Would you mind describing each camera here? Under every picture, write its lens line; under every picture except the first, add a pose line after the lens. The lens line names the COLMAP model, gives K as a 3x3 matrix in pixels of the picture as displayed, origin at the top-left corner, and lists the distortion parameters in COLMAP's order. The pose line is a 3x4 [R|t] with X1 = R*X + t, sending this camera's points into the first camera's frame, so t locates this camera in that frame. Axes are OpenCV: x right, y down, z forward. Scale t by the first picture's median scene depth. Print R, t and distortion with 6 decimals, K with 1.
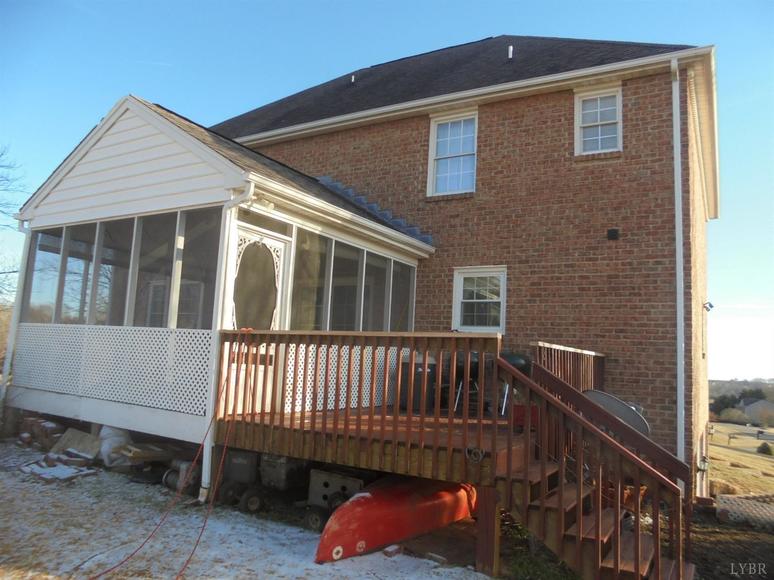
lens RADIAL K [[590.7, 0, 386.7], [0, 590.7, 293.6], [0, 0, 1]] dist [-0.111656, 0.054766]
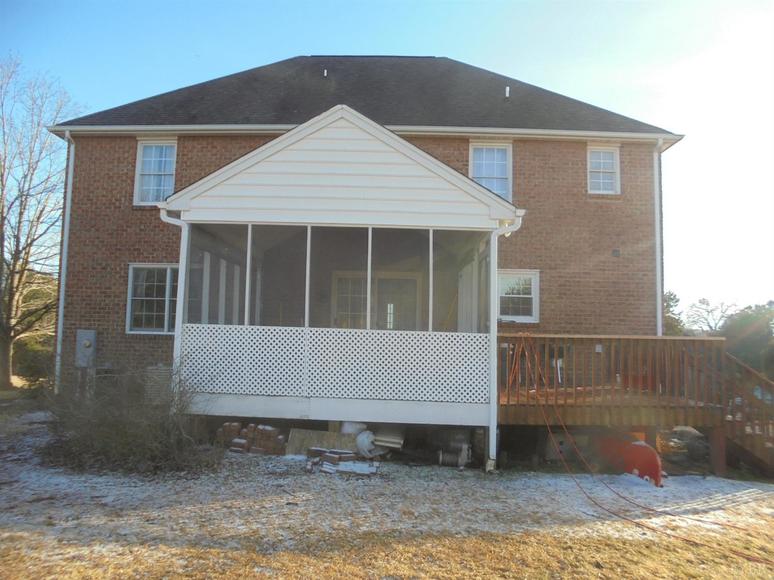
lens RADIAL K [[590.7, 0, 388.3], [0, 590.7, 289.9], [0, 0, 1]] dist [-0.111656, 0.054766]
pose [[0.871767, 0.007339, 0.489865, -0.780746], [-0.038014, 0.997887, 0.052699, -0.063578], [-0.488443, -0.064563, 0.870204, 0.016252]]
